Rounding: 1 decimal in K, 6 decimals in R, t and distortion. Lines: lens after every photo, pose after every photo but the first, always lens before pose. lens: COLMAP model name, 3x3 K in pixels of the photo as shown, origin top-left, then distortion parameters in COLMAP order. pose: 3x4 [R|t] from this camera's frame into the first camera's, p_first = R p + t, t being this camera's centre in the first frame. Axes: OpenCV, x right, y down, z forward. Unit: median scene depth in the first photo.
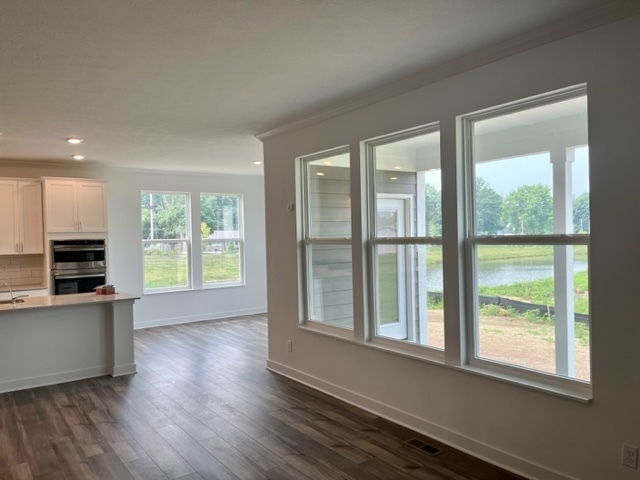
lens RADIAL K [[475.7, 0, 320.0], [0, 475.7, 240.0], [0, 0, 1]] dist [0.008527, 0.005726]
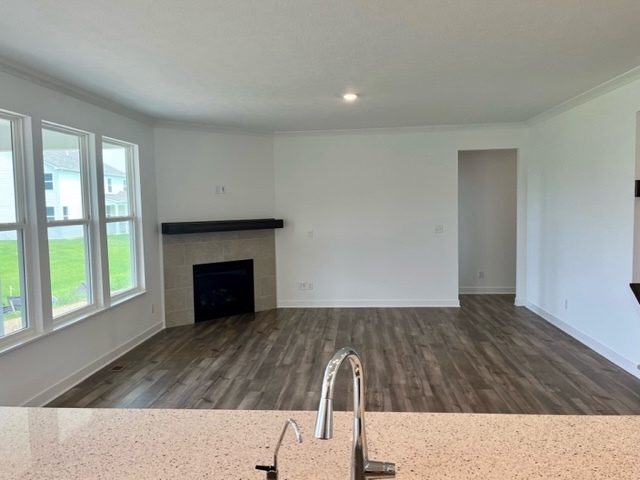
lens RADIAL K [[510.7, 0, 320.0], [0, 510.7, 240.0], [0, 0, 1]] dist [0.061281, 0.000791]
pose [[-0.755487, -0.012672, 0.655041, -0.628166], [0.038484, 0.997228, 0.063677, -0.006718], [-0.654033, 0.073315, -0.752905, 0.892279]]
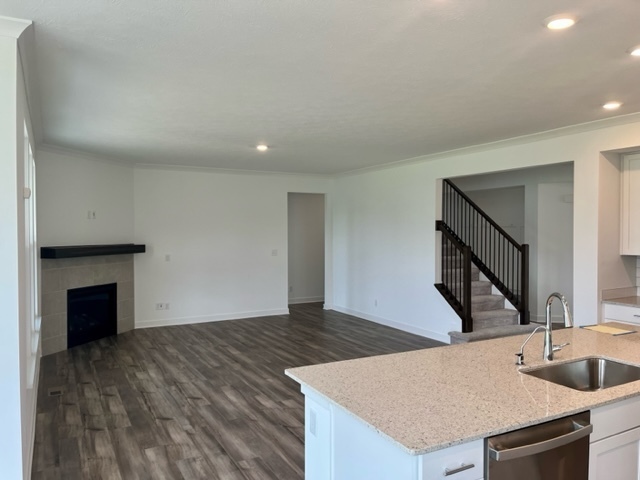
lens RADIAL K [[475.7, 0, 320.0], [0, 475.7, 240.0], [0, 0, 1]] dist [0.008527, 0.005726]
pose [[-0.991225, 0.016412, 0.131162, -0.377587], [0.019494, 0.999563, 0.022244, -0.011093], [-0.130740, 0.024606, -0.991111, 1.164182]]
